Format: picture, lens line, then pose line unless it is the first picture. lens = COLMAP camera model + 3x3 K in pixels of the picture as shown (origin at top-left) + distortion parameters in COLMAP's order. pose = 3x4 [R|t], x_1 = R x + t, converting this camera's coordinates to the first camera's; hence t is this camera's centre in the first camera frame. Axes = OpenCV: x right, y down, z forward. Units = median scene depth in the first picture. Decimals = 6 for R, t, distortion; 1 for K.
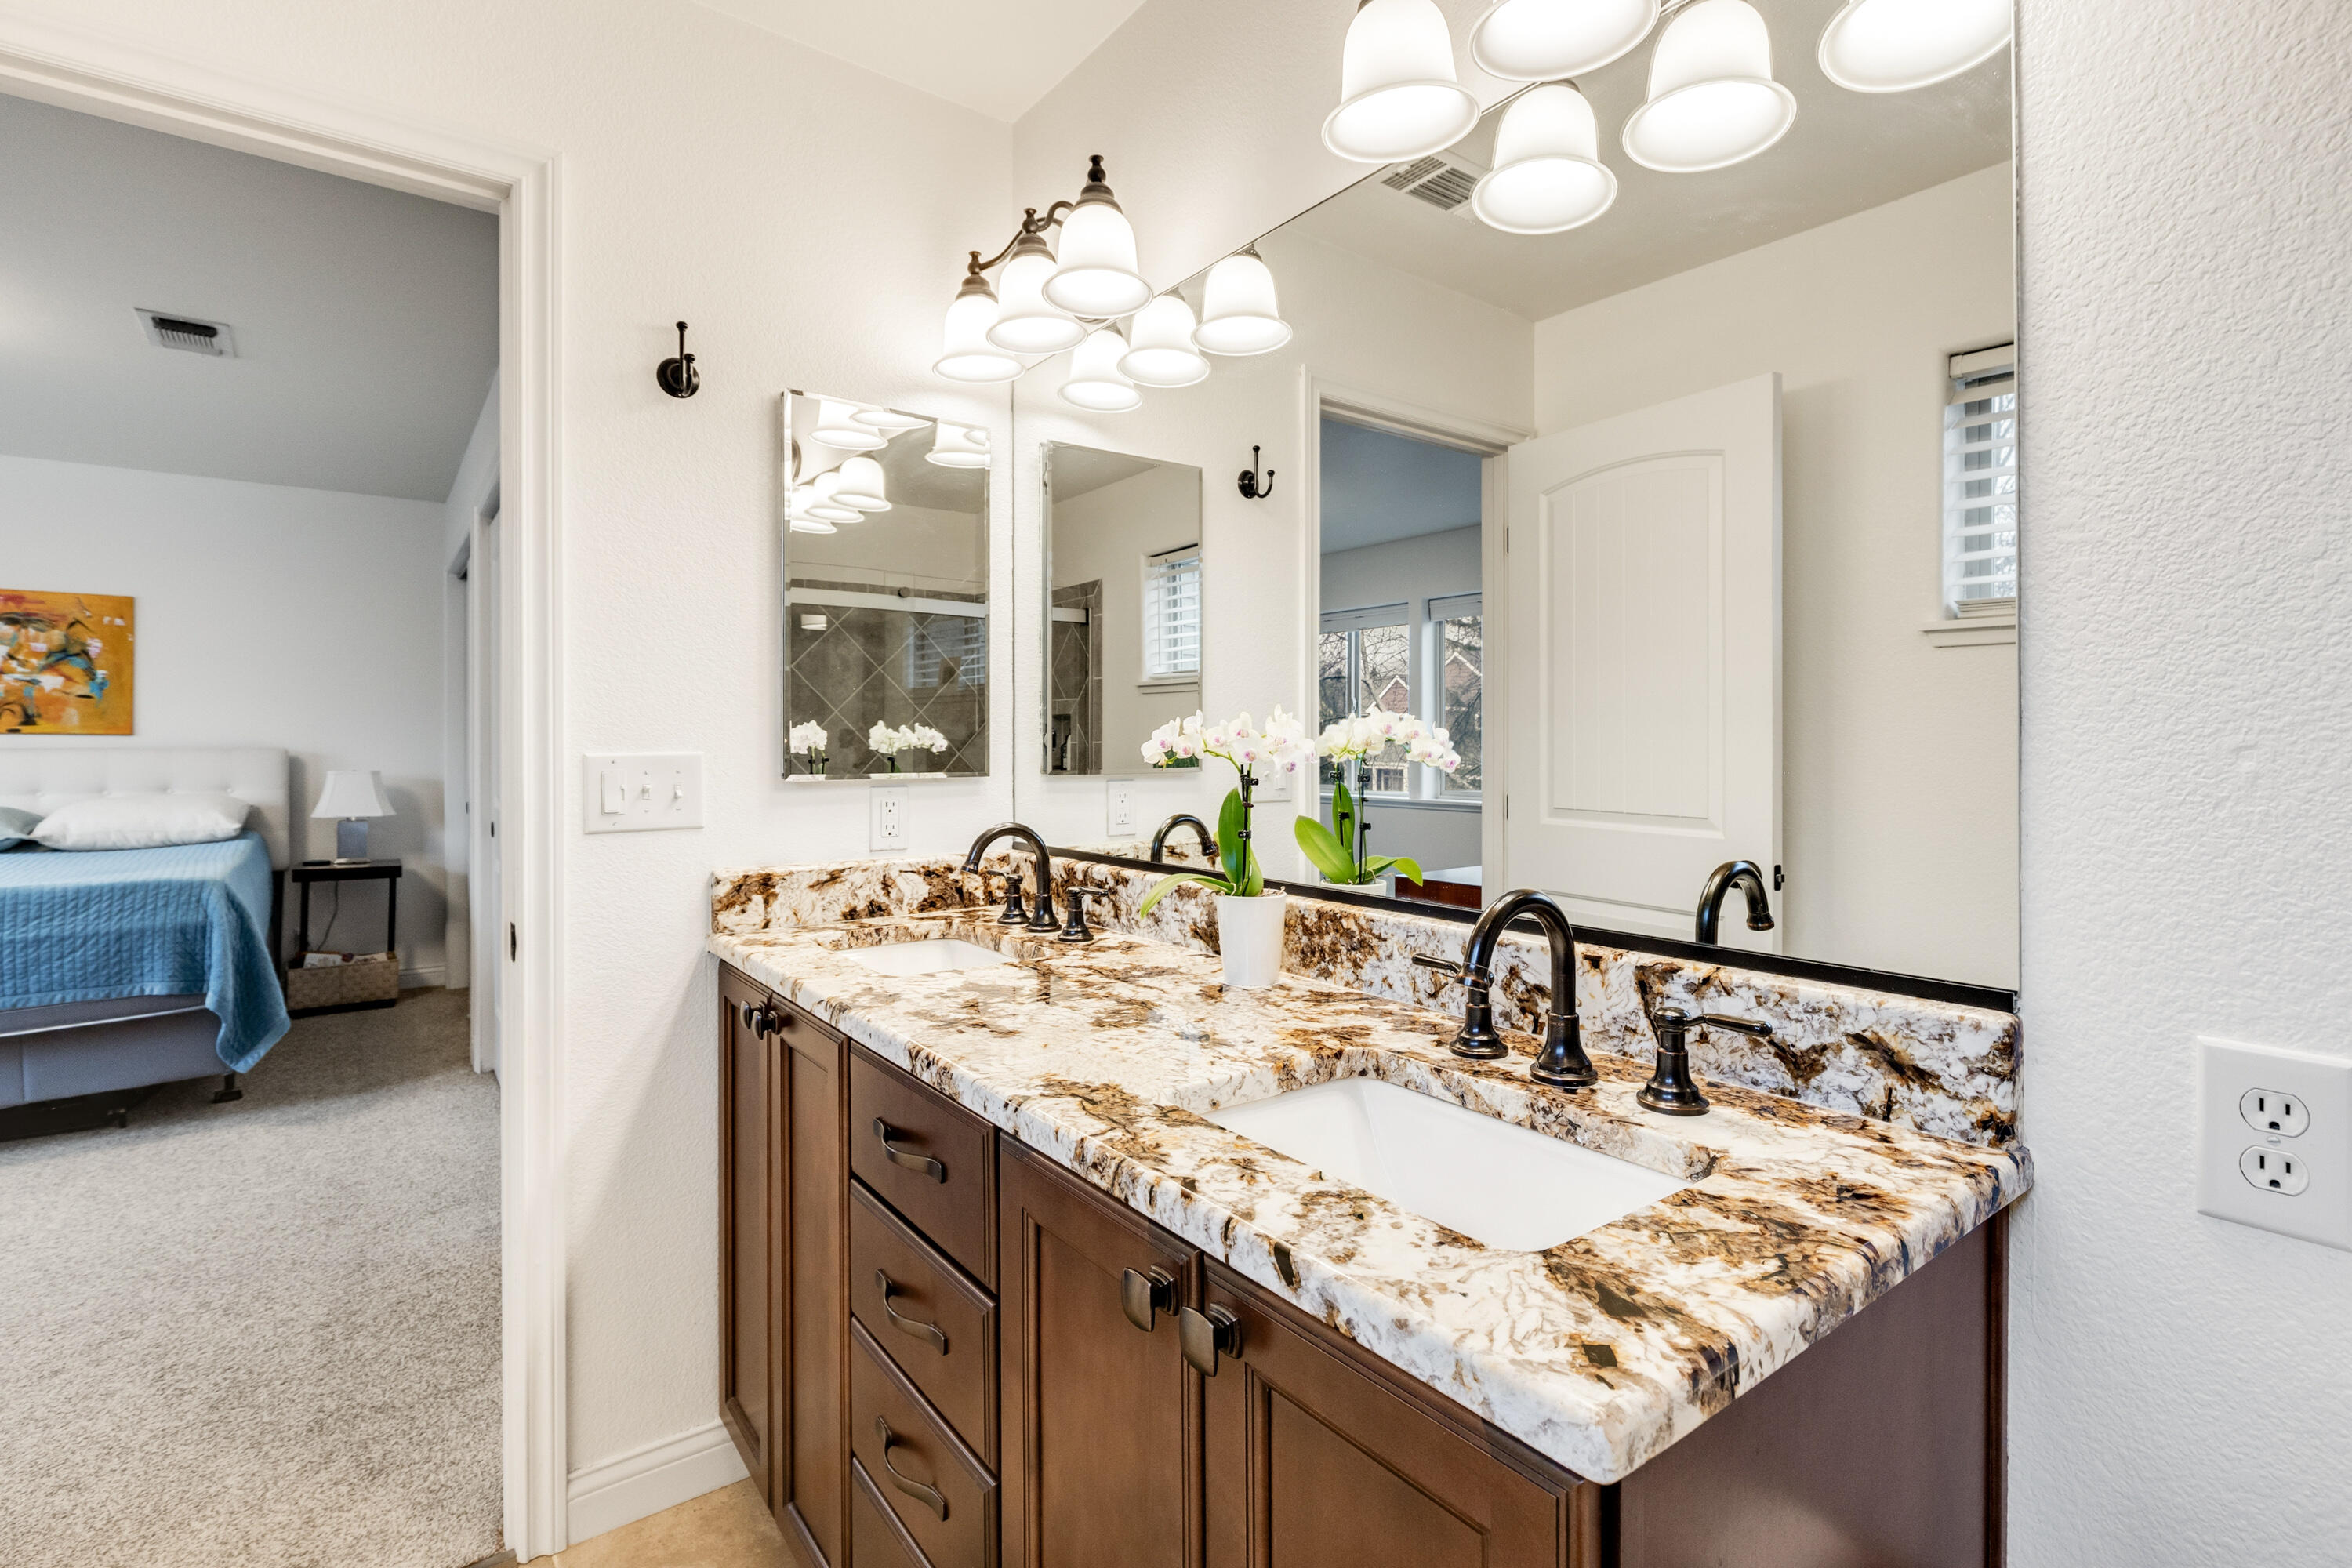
lens RADIAL K [[1075.1, 0, 1194.9], [0, 1075.1, 753.4], [0, 0, 1]] dist [0.002213, 0.000340]
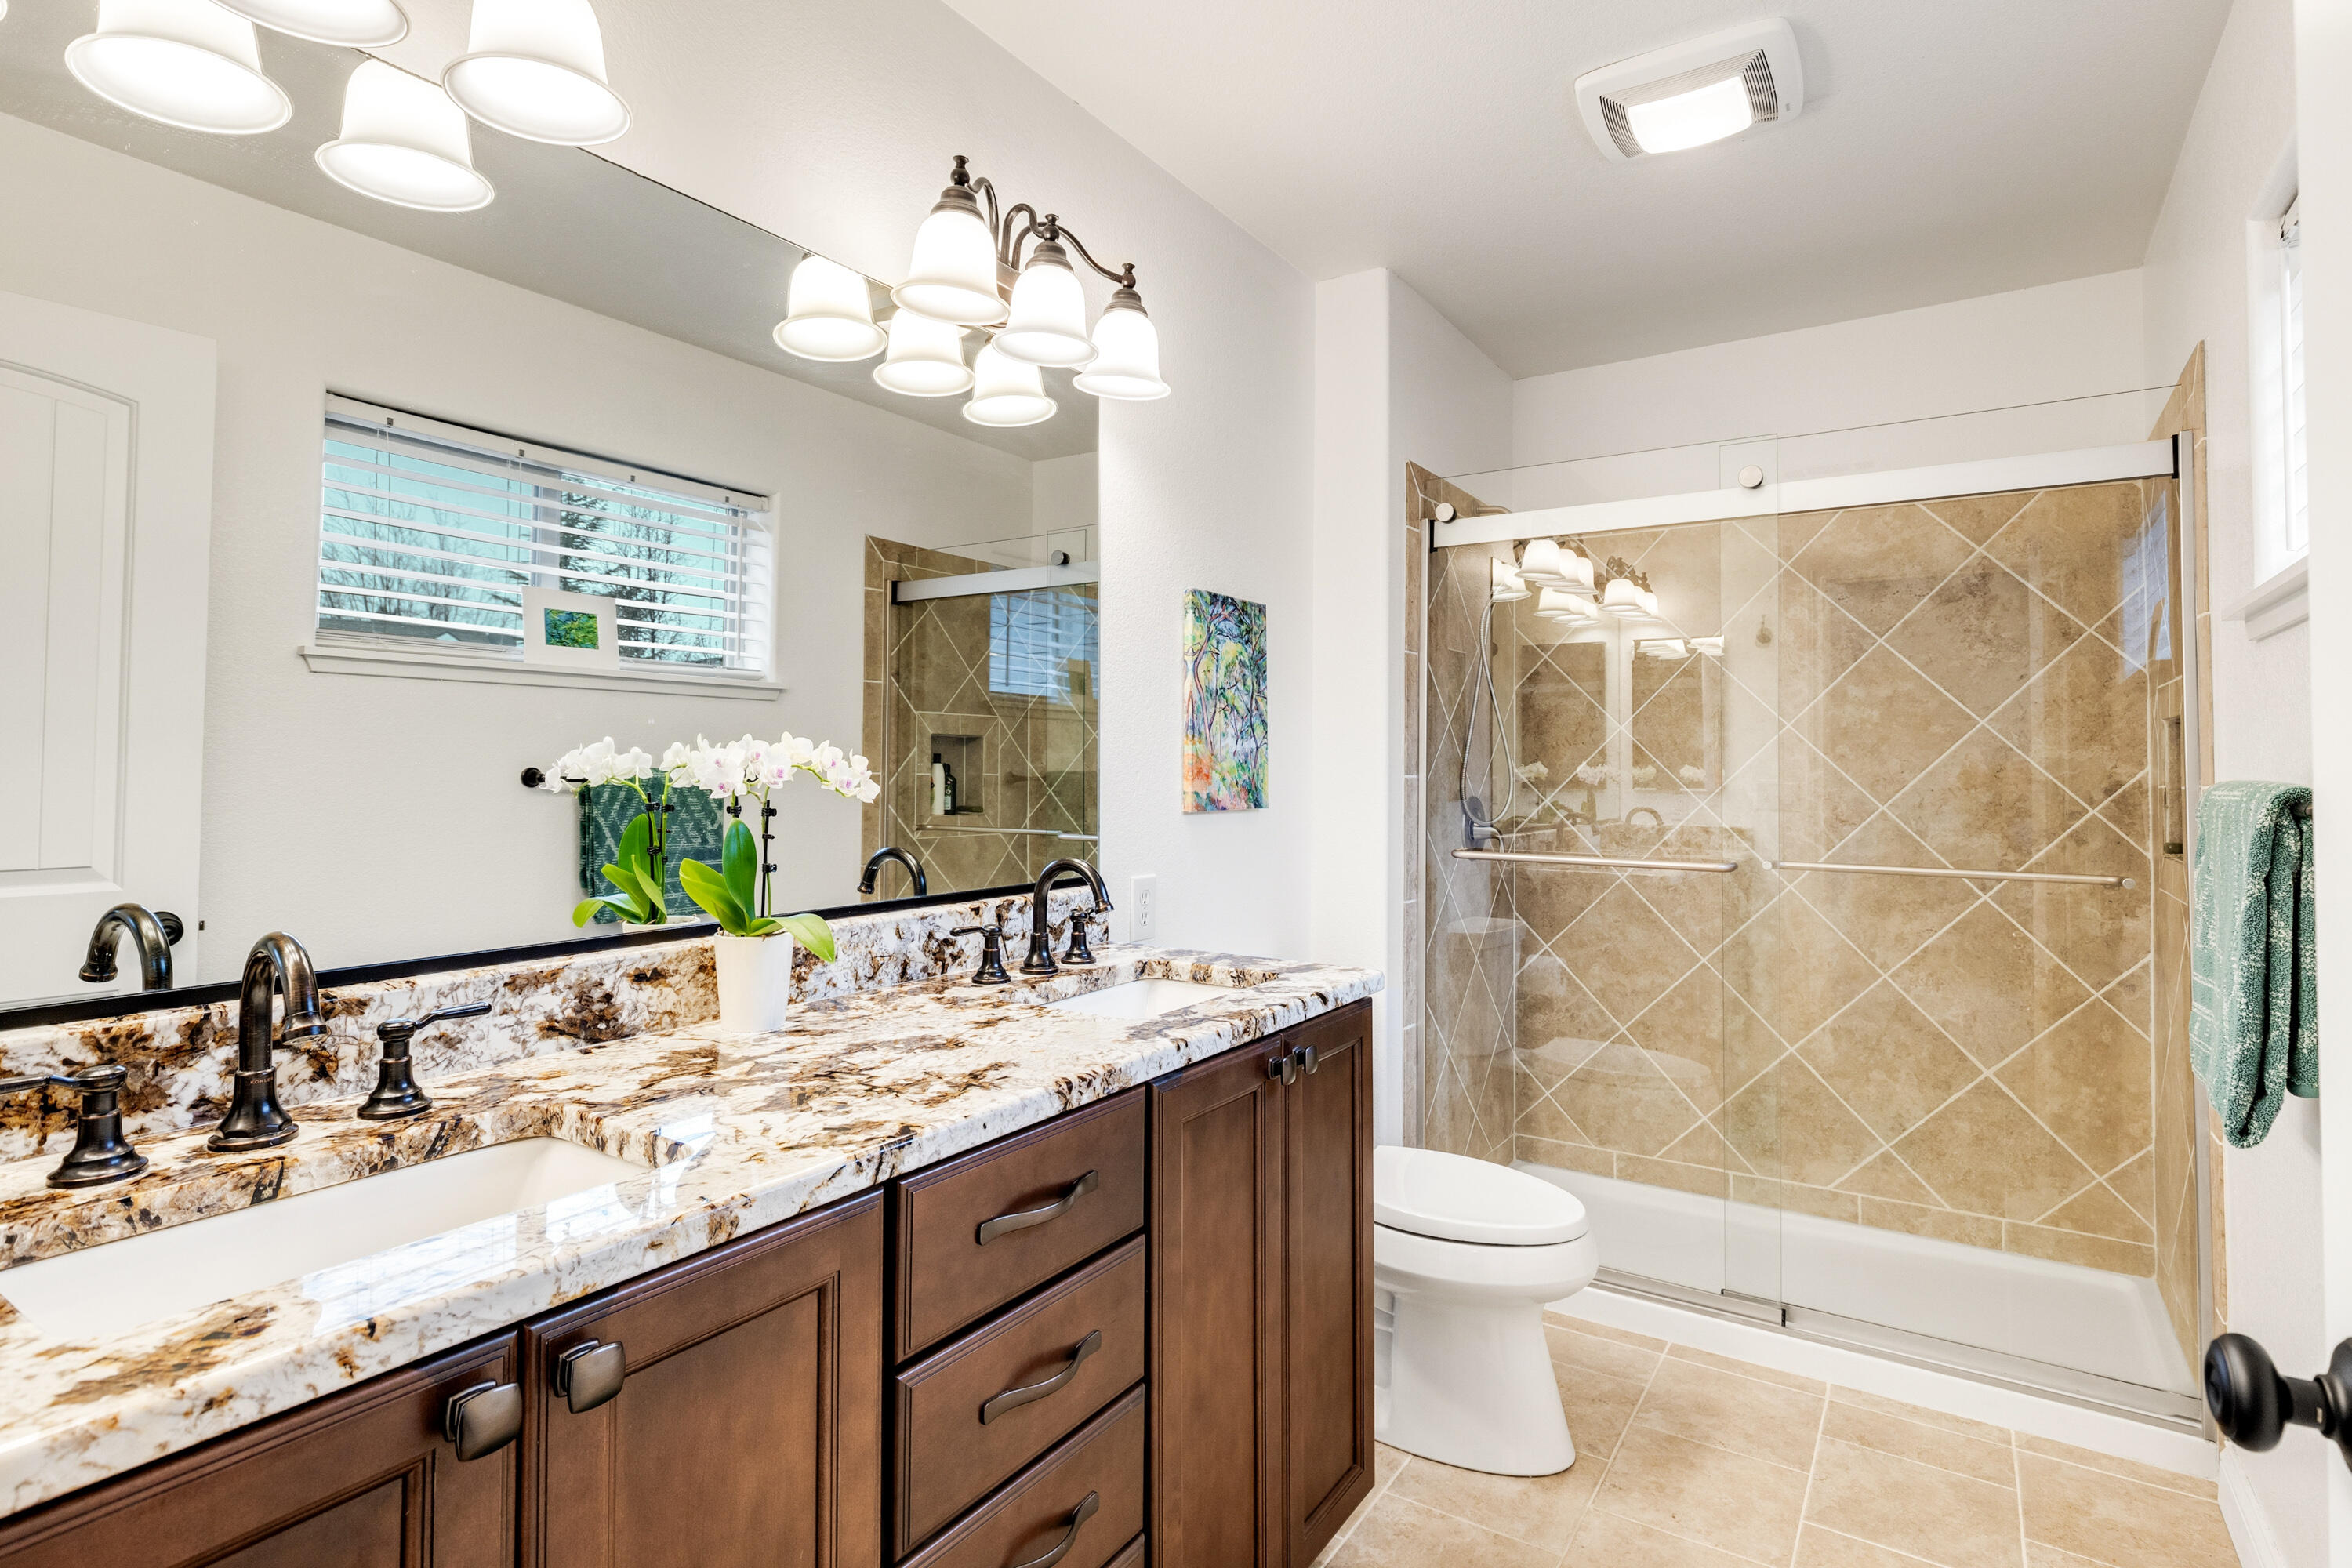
lens RADIAL K [[1201.2, 0, 1176.0], [0, 1201.2, 784.0], [0, 0, 1]] dist [0.000764, 0.000095]
pose [[-0.321418, -0.013687, 0.946839, -1.271242], [0.008096, 0.999819, 0.017202, -0.014828], [-0.946903, 0.013195, -0.321249, 1.204679]]
